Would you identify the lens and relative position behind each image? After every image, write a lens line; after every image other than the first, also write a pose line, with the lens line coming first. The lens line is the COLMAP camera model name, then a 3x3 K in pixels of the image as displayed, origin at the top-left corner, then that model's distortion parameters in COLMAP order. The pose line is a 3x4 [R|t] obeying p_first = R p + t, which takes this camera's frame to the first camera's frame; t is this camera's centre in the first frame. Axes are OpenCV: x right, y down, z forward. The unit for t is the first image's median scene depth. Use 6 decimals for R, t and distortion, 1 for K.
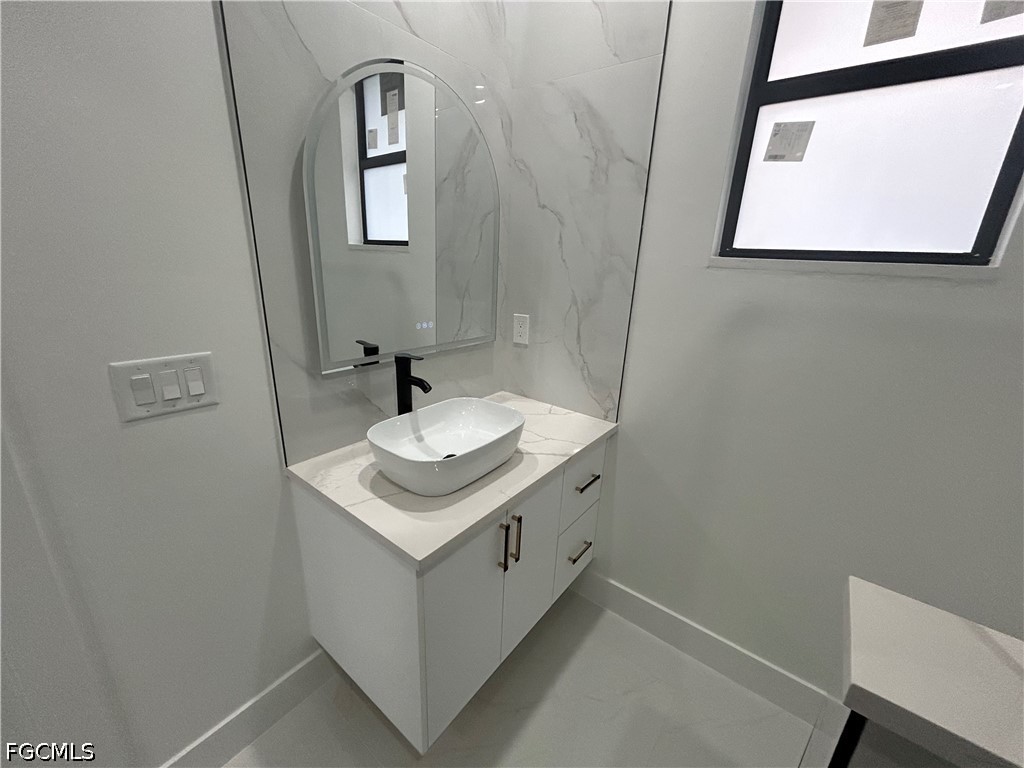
lens RADIAL K [[414.0, 0, 505.8], [0, 414.0, 387.2], [0, 0, 1]] dist [-0.000645, 0.001440]
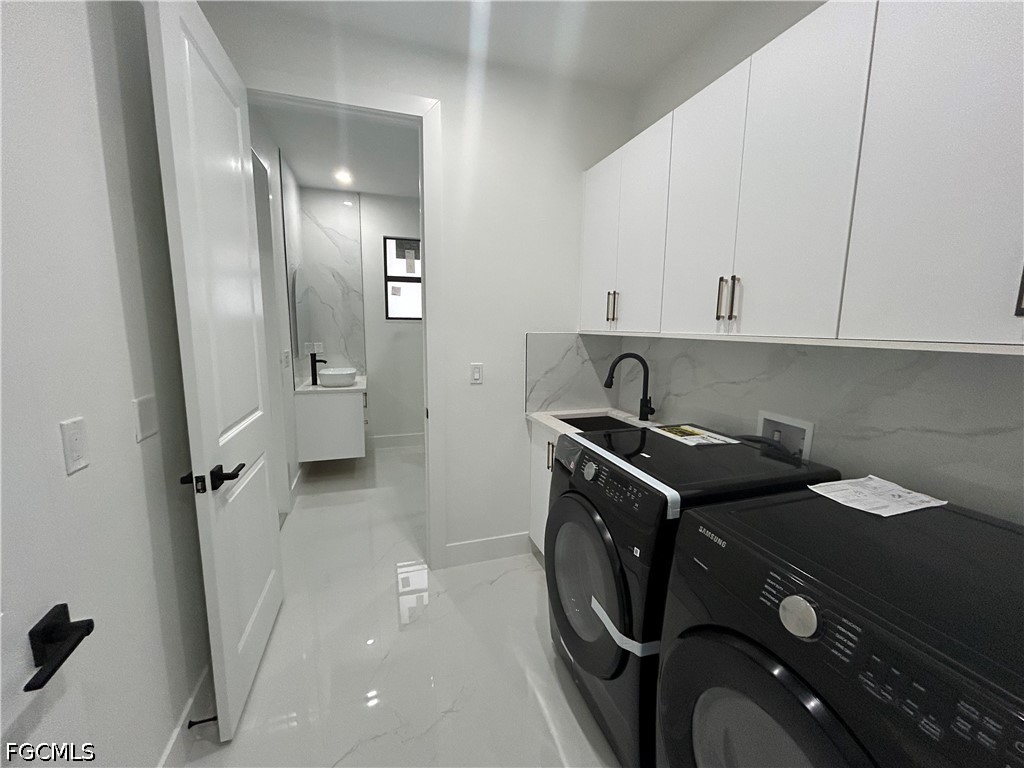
lens RADIAL K [[414.0, 0, 513.6], [0, 414.0, 384.2], [0, 0, 1]] dist [-0.000645, 0.001440]
pose [[0.545608, -0.142907, 0.825766, -1.926789], [0.250951, 0.967998, 0.001711, 0.492580], [-0.799585, 0.206293, 0.564010, -1.779771]]
